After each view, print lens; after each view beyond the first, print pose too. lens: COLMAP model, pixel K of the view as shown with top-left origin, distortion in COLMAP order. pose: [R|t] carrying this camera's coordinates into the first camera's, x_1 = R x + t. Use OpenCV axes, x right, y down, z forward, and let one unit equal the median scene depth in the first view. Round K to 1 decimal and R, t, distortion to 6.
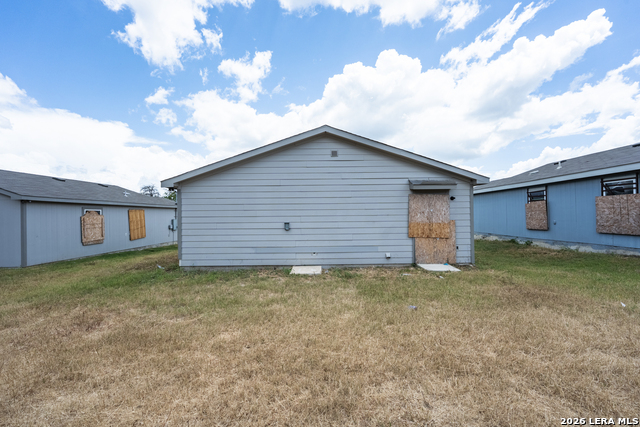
lens RADIAL K [[267.0, 0, 318.5], [0, 267.0, 216.5], [0, 0, 1]] dist [-0.012013, -0.000023]
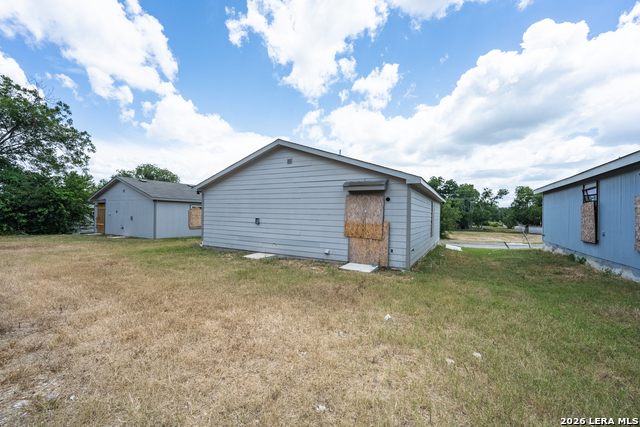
lens RADIAL K [[248.5, 0, 332.1], [0, 248.5, 207.7], [0, 0, 1]] dist [0.001395, 0.000654]
pose [[0.889713, 0.016924, -0.456206, 0.734440], [-0.031117, 0.999237, -0.023615, -0.009810], [0.455458, 0.035207, 0.889561, 0.104900]]
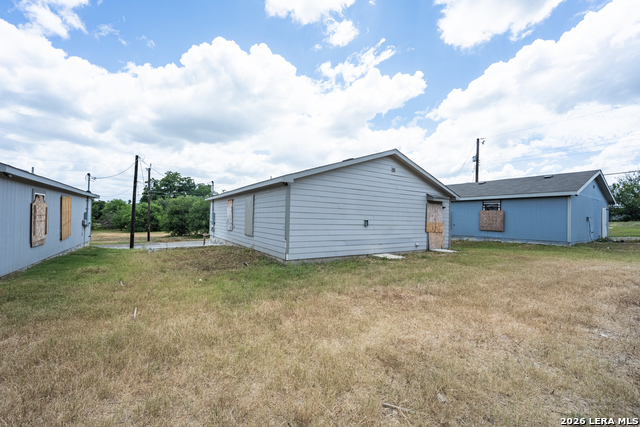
lens RADIAL K [[267.0, 0, 324.3], [0, 267.0, 214.4], [0, 0, 1]] dist [-0.012013, -0.000023]
pose [[0.827461, 0.038311, 0.560214, -0.976141], [-0.030834, 0.999265, -0.022793, 0.030553], [-0.560675, 0.001587, 0.828034, 0.076644]]
